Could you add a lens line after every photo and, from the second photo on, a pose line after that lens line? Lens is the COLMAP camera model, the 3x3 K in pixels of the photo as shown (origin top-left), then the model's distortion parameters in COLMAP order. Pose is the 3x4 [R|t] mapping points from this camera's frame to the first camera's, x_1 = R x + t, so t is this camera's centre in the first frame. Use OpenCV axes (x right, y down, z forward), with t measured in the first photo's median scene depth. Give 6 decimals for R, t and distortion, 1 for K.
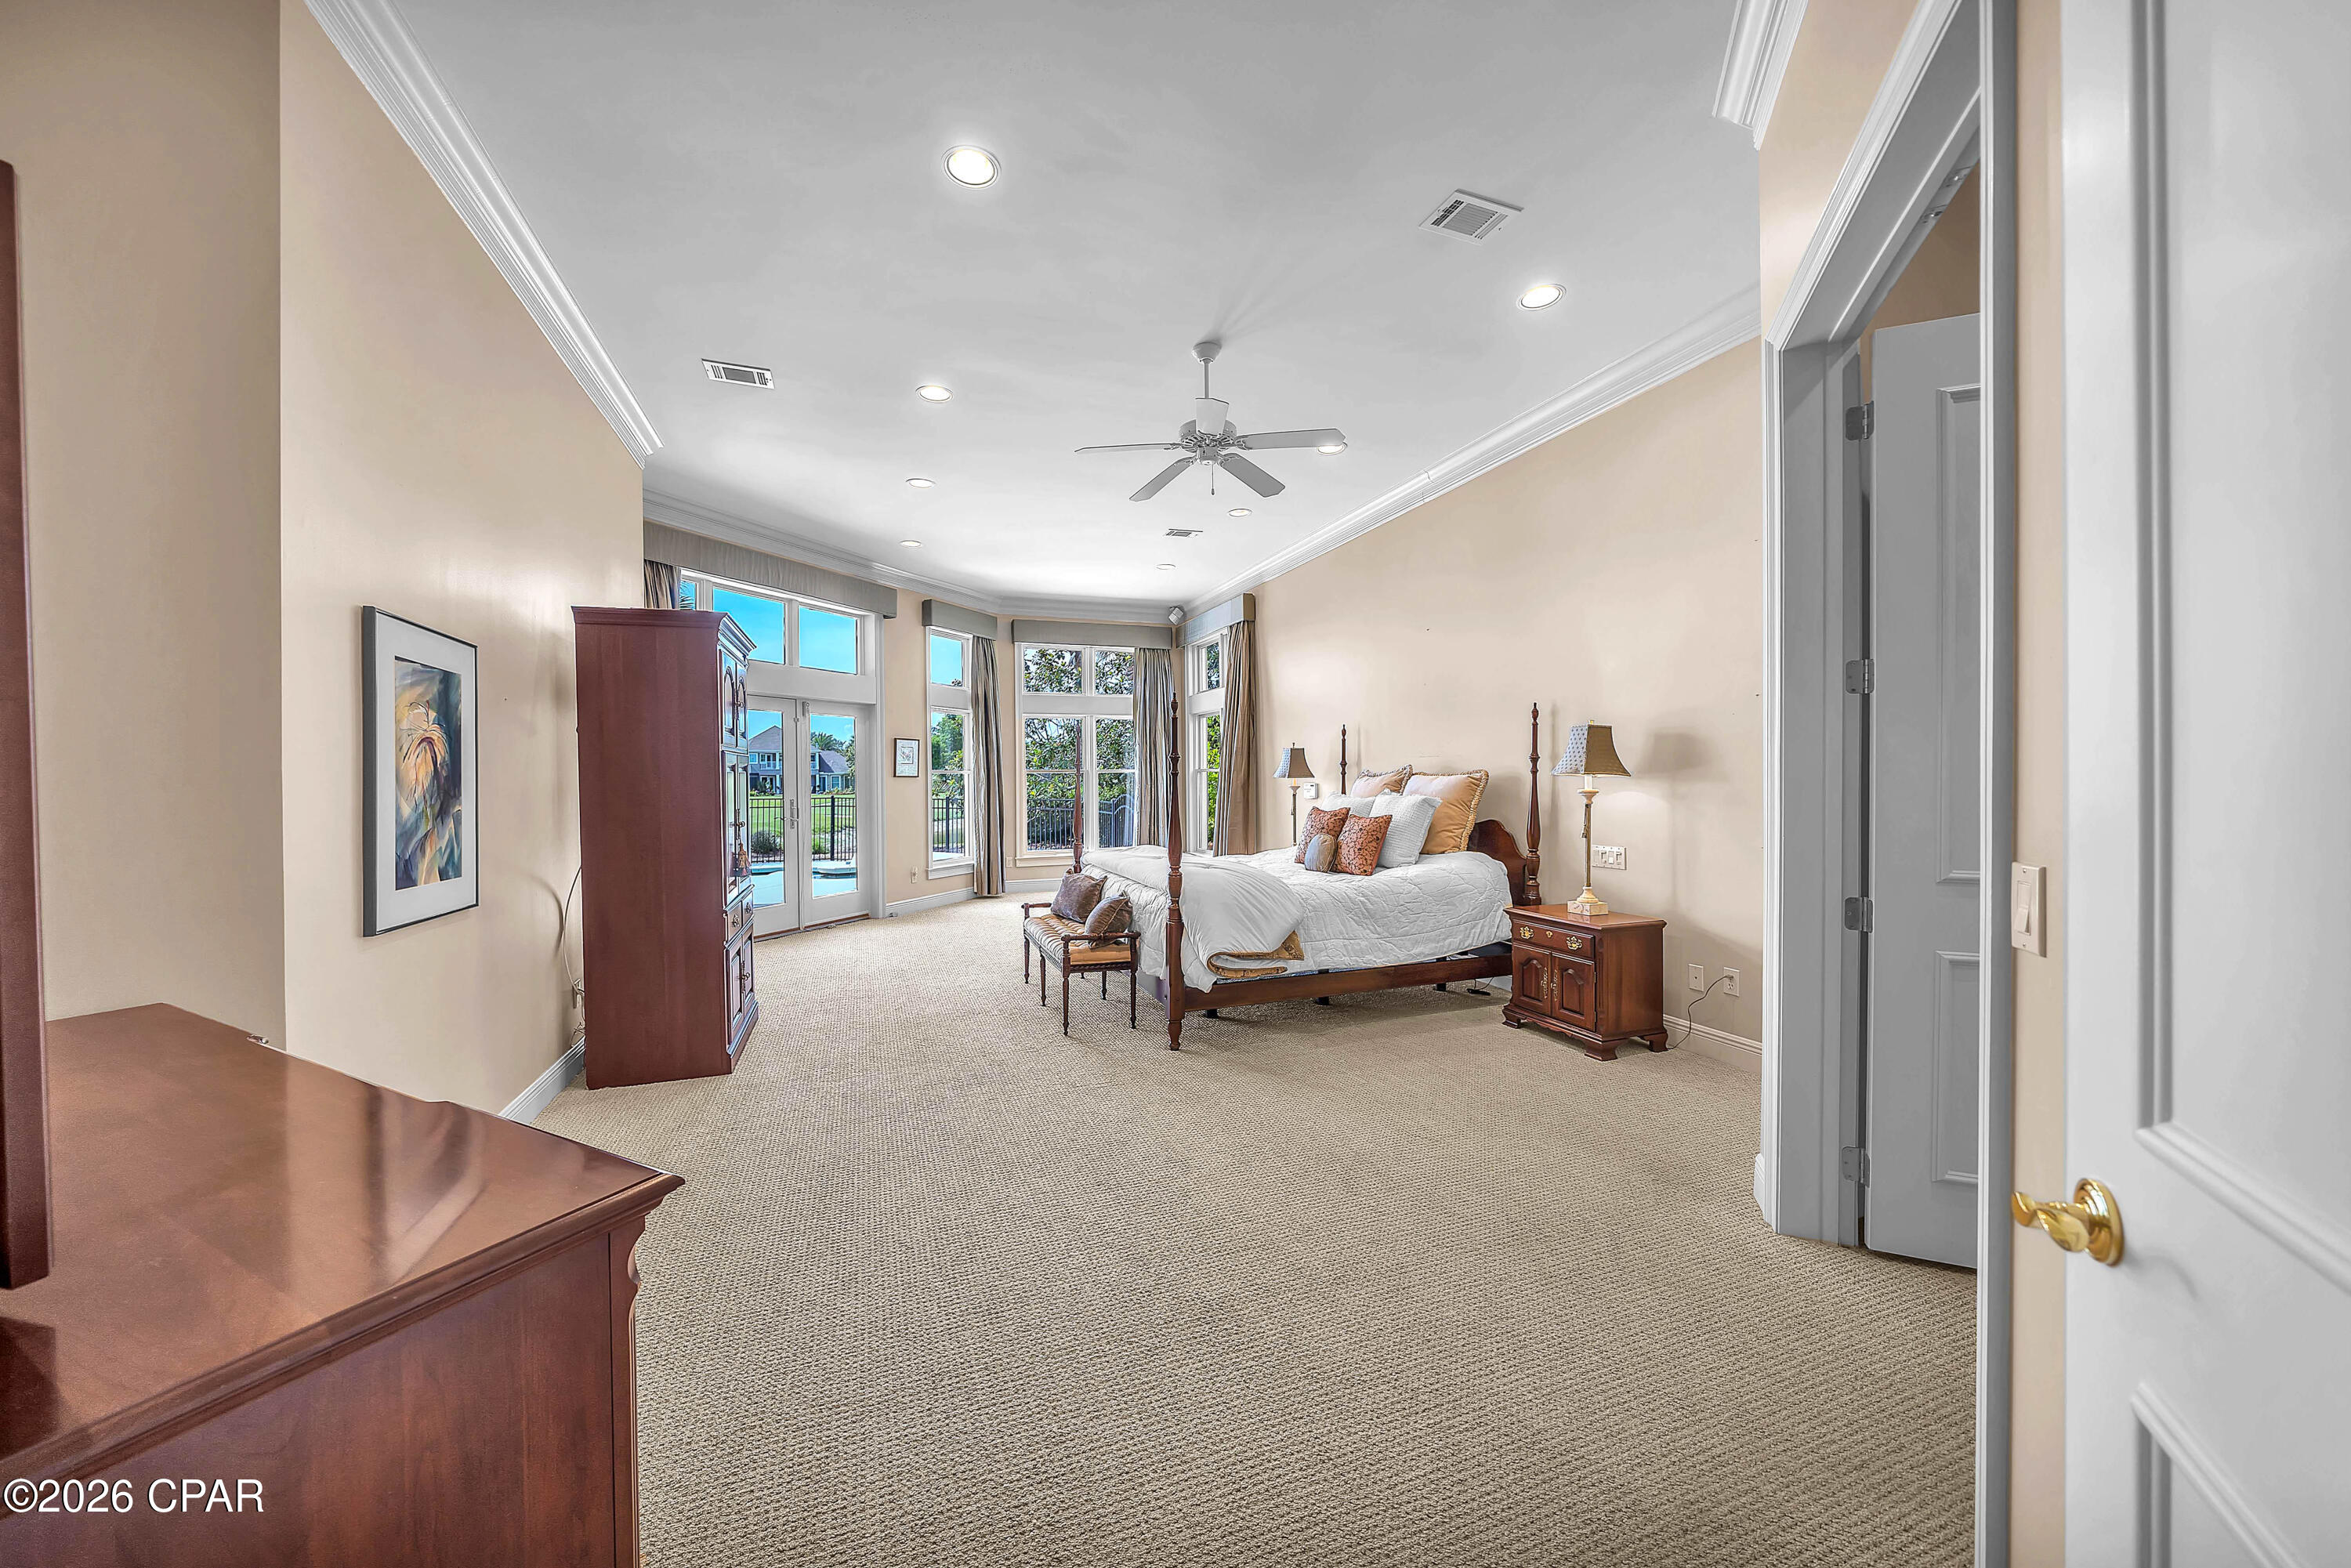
lens RADIAL K [[823.4, 0, 1113.5], [0, 823.4, 787.1], [0, 0, 1]] dist [0.000378, 0.000029]
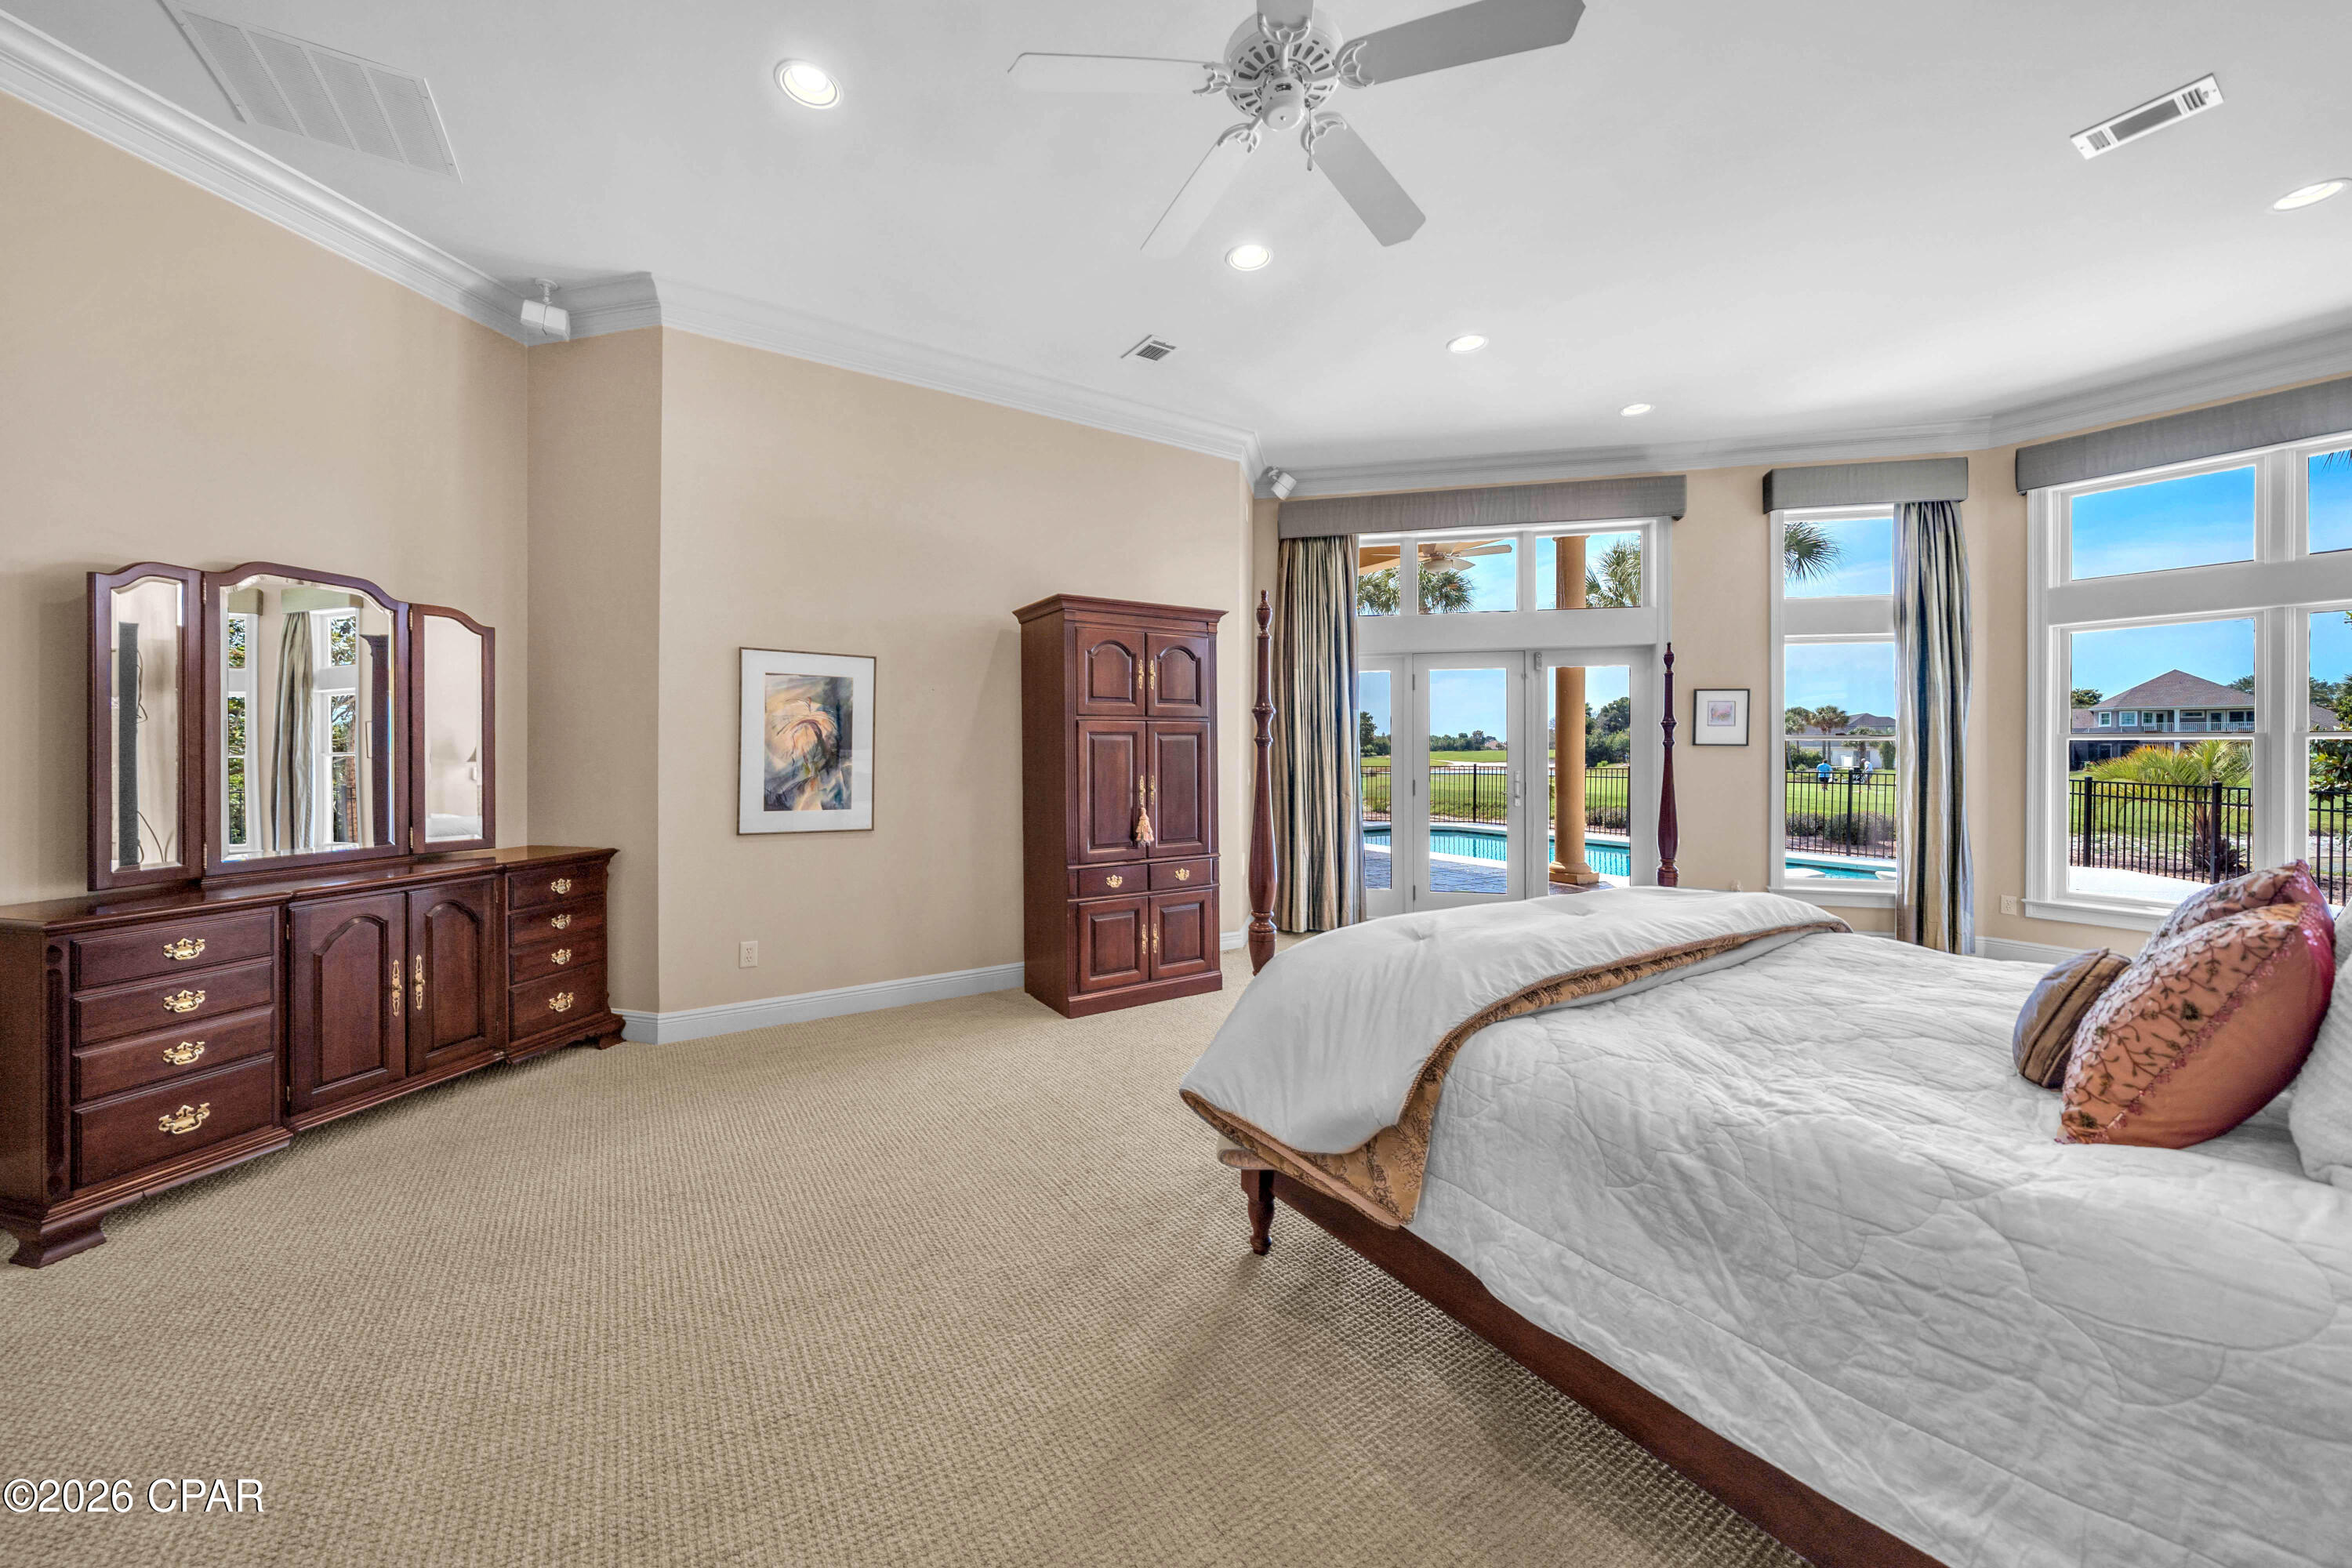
lens RADIAL K [[835.6, 0, 1176.0], [0, 835.6, 784.0], [0, 0, 1]] dist [-0.000758, 0.000012]
pose [[0.278857, 0.049820, -0.959040, 0.302888], [-0.014455, 0.998758, 0.047680, -0.007385], [0.960224, 0.000567, 0.279231, 0.393912]]
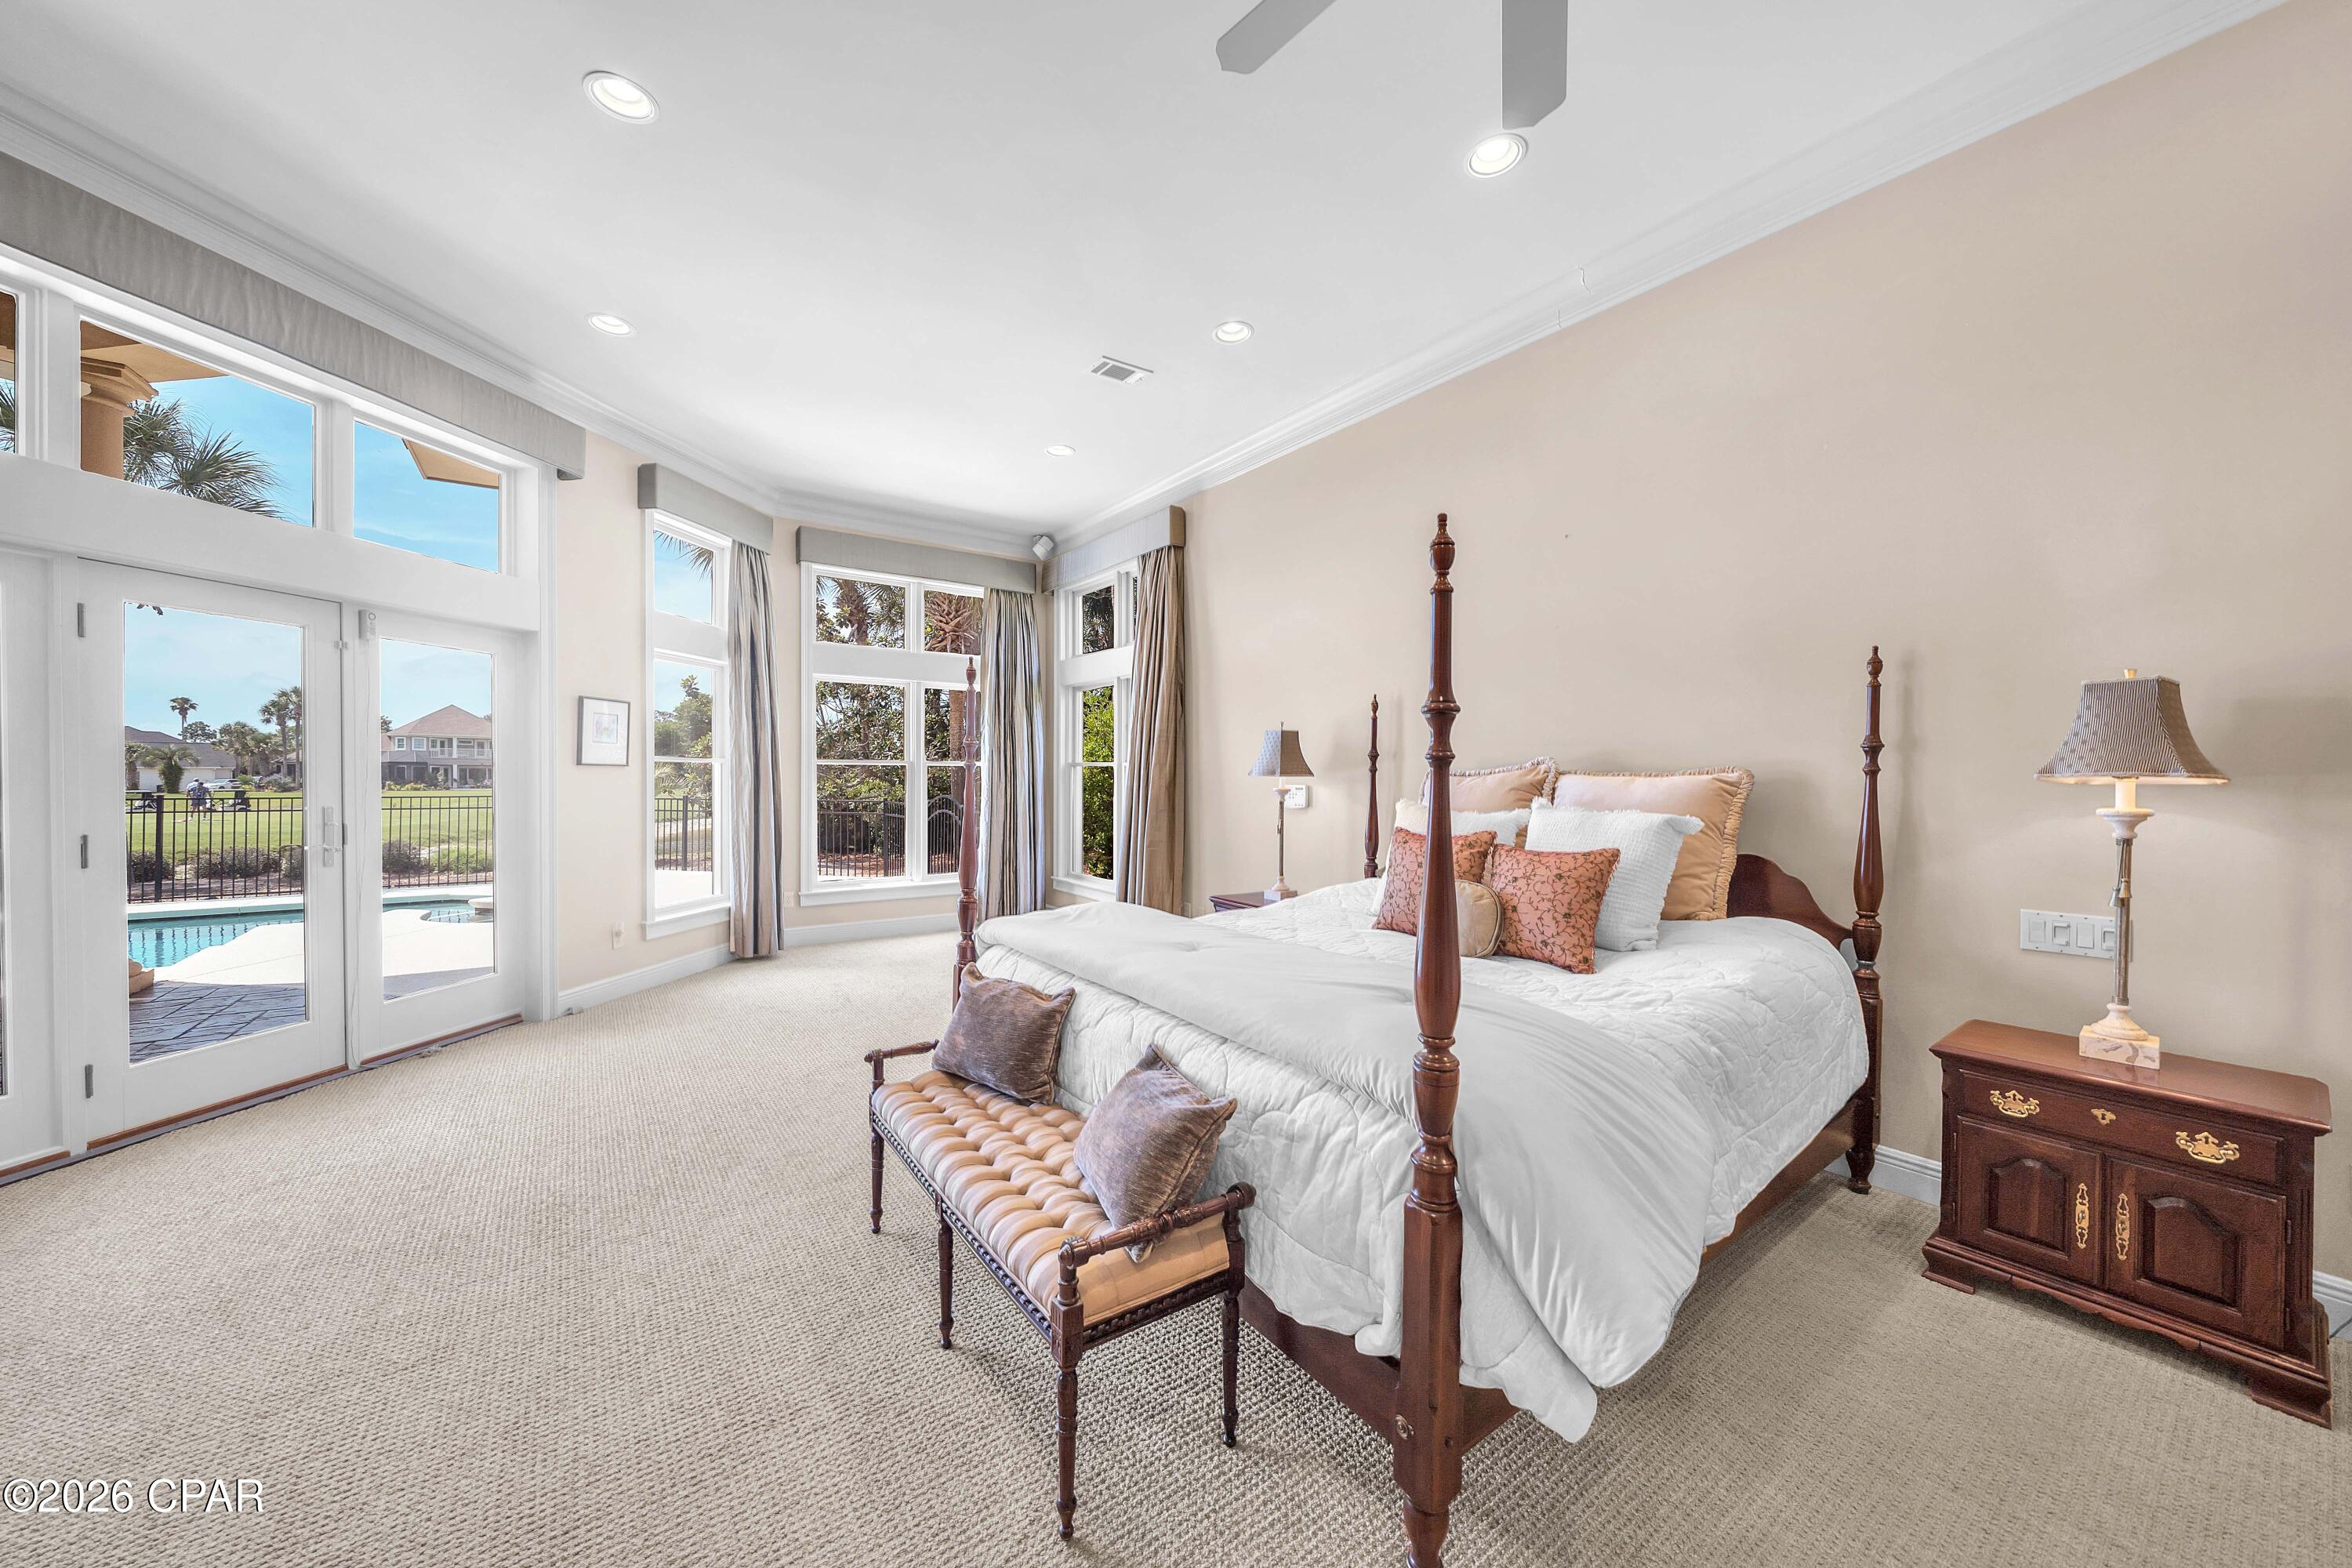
lens RADIAL K [[832.3, 0, 1138.0], [0, 832.3, 788.9], [0, 0, 1]] dist [-0.000299, -0.000014]
pose [[0.955630, 0.008386, 0.294450, -0.070157], [-0.009983, 0.999942, 0.003921, -0.002555], [-0.294400, -0.006687, 0.955659, 0.354284]]
